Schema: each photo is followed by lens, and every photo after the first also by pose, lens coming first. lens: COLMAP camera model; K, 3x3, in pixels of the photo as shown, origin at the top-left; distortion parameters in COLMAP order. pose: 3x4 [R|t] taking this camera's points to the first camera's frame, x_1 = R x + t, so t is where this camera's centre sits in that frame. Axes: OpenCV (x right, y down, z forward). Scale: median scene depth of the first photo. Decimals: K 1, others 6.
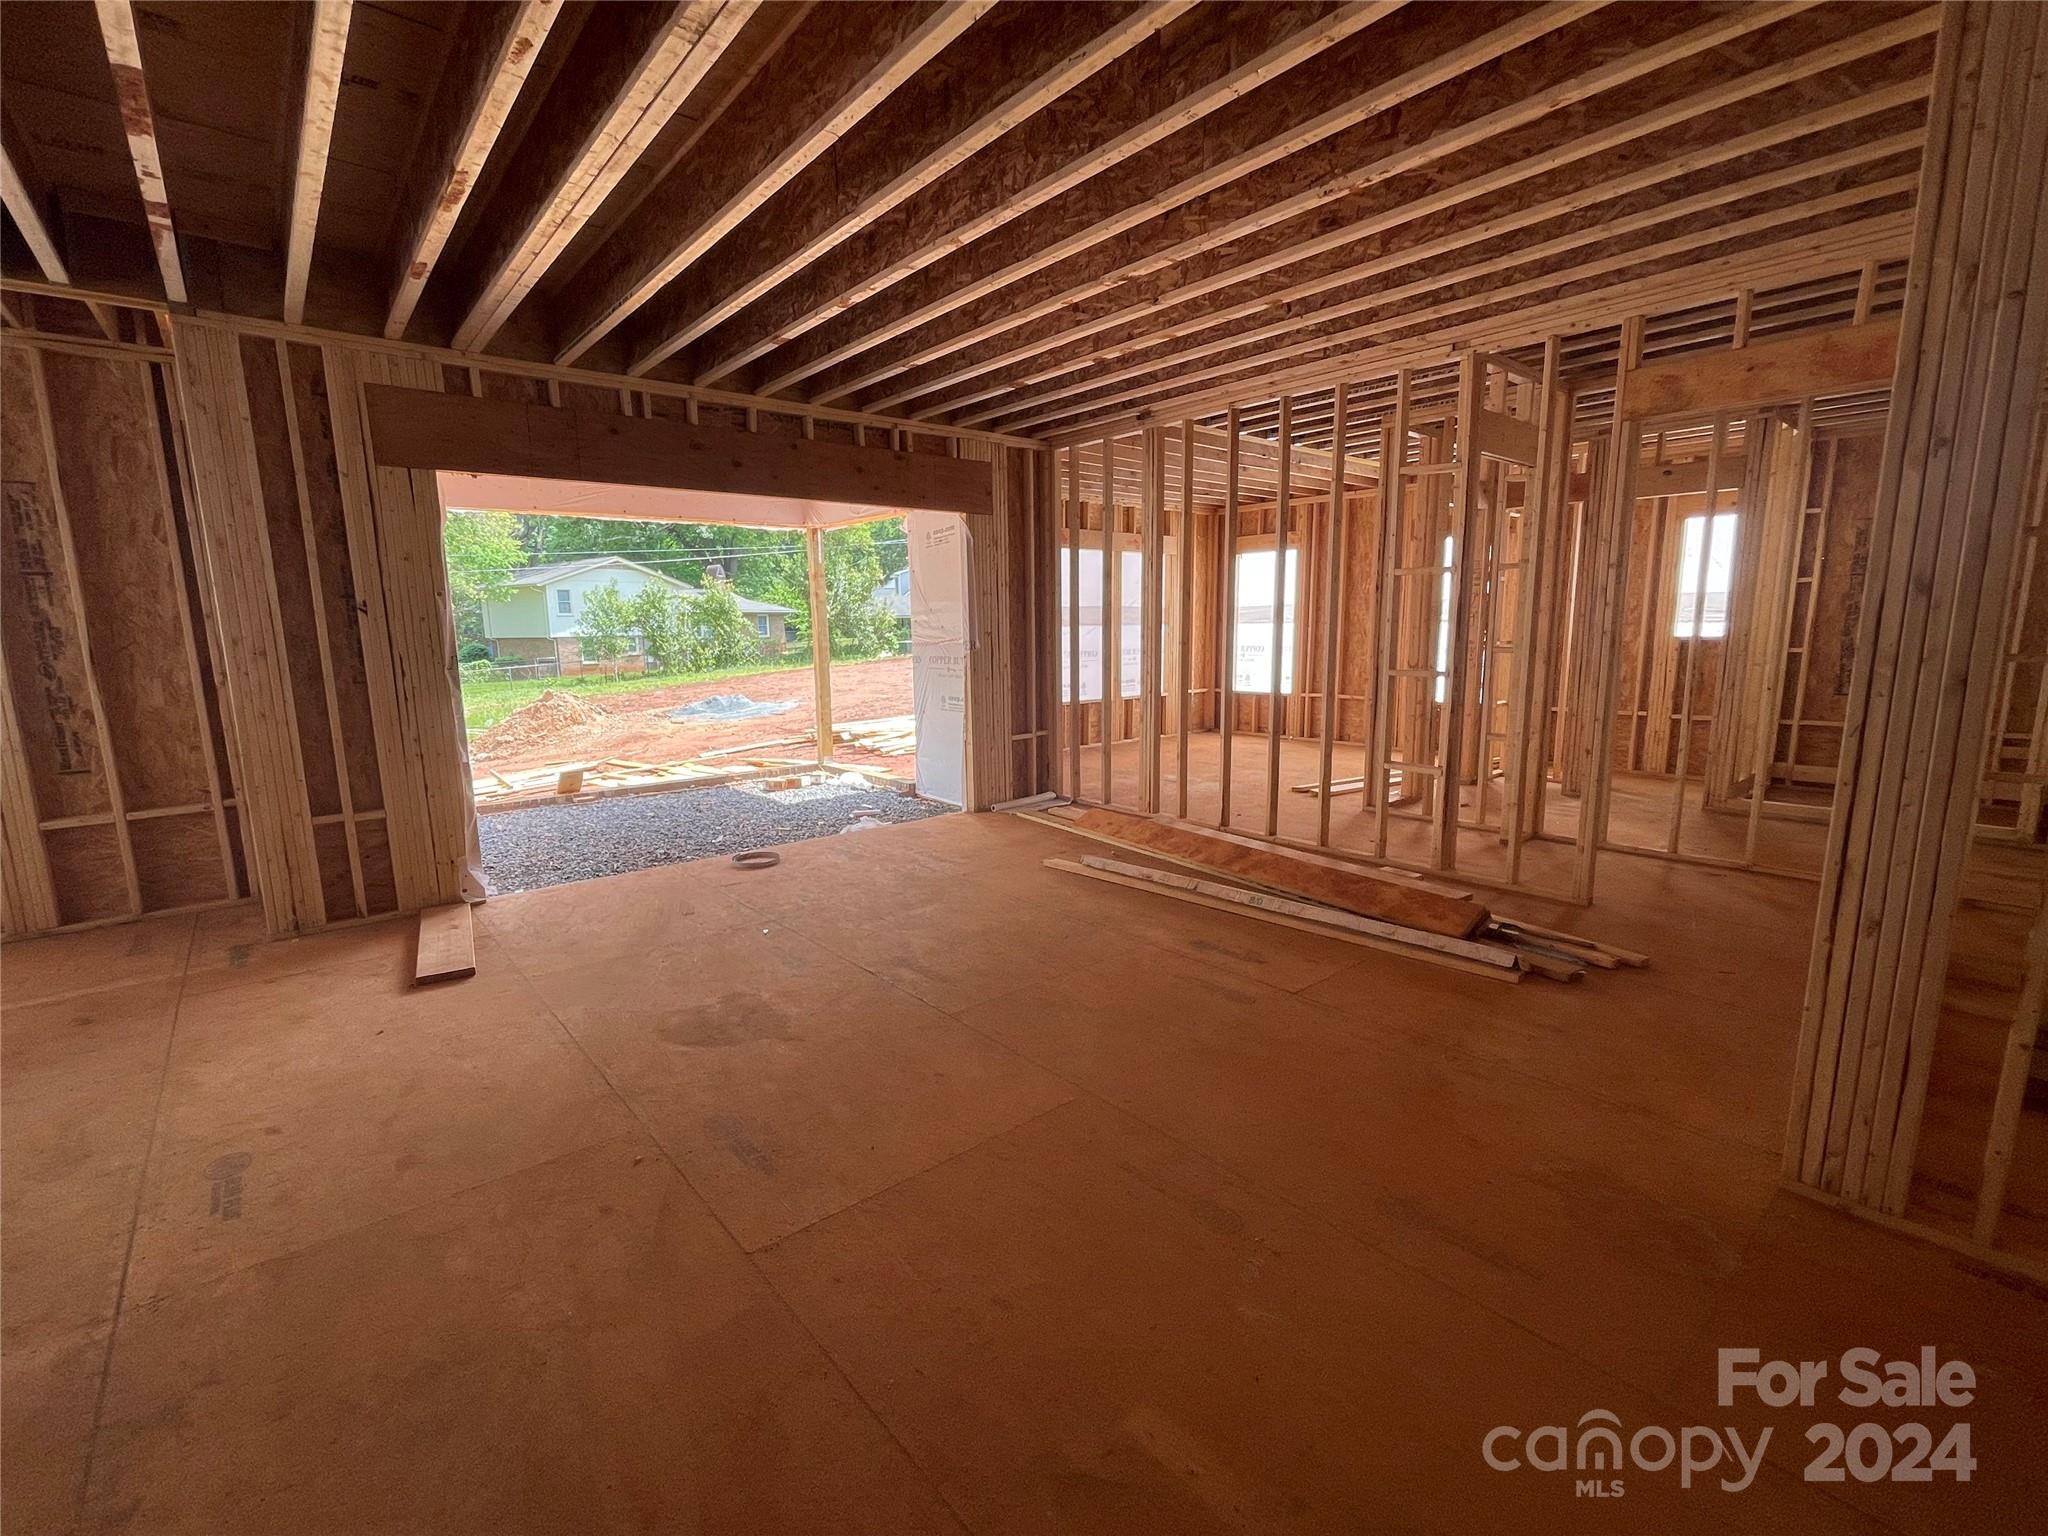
lens RADIAL K [[888.9, 0, 1024.0], [0, 888.9, 768.0], [0, 0, 1]] dist [-0.000500, -0.000137]
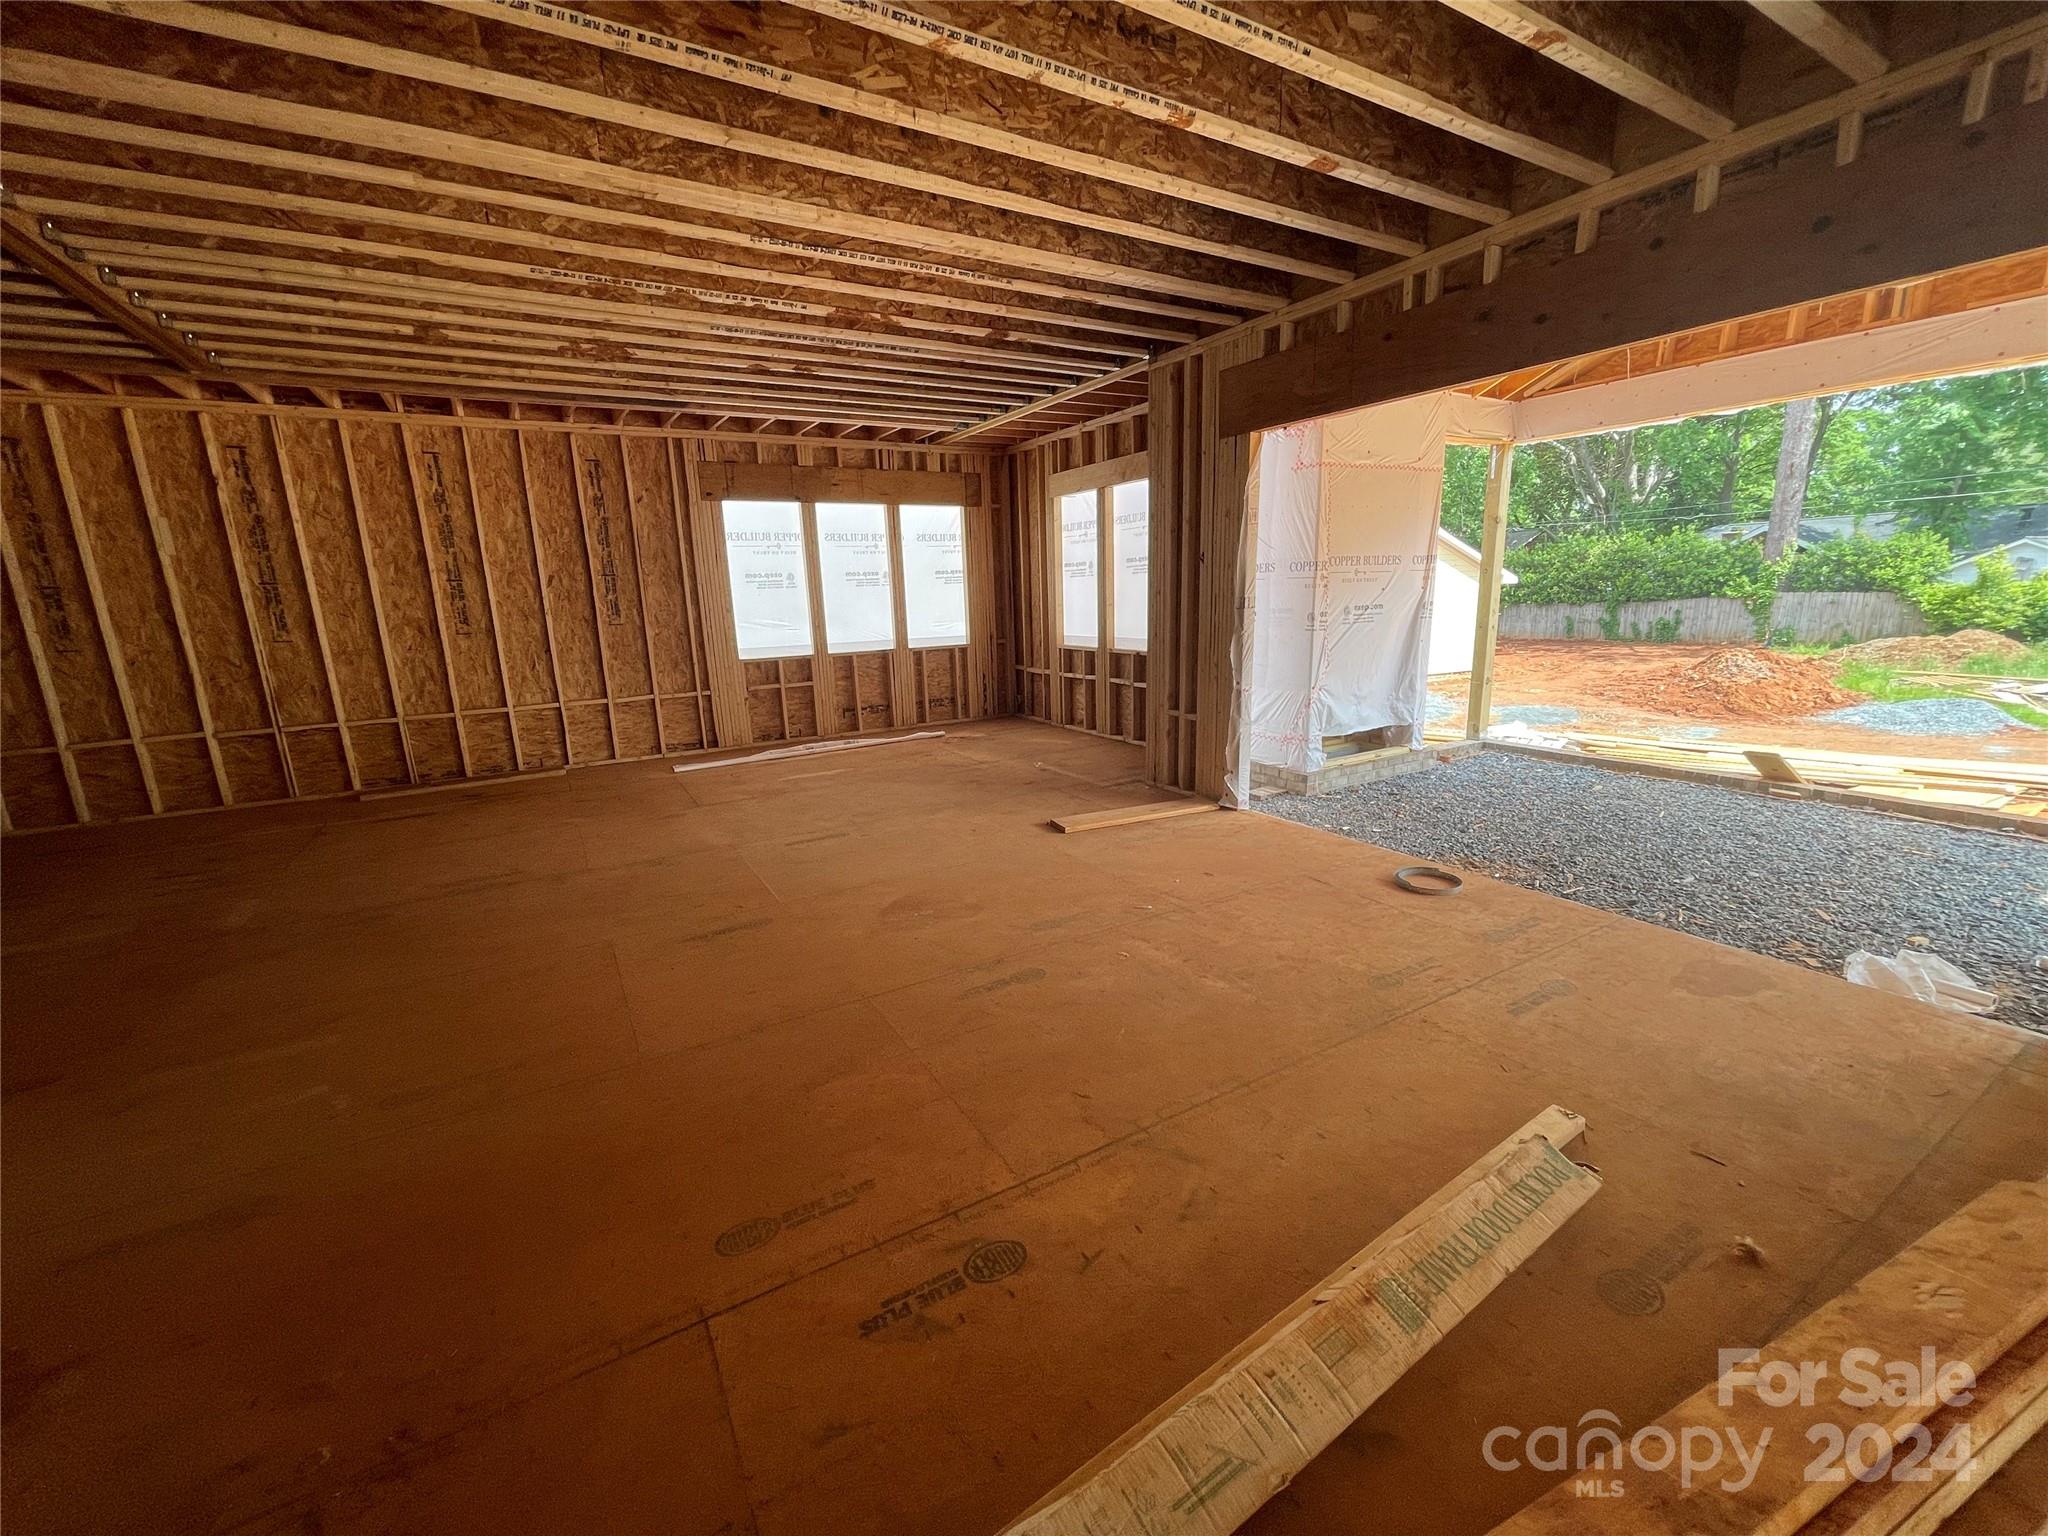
lens RADIAL K [[830.0, 0, 1024.0], [0, 830.0, 768.0], [0, 0, 1]] dist [0.000577, 0.000032]
pose [[-0.177070, 0.232650, -0.956306, 0.565527], [-0.123975, 0.958647, 0.256175, -0.175350], [0.976359, 0.163919, -0.140905, 1.027306]]
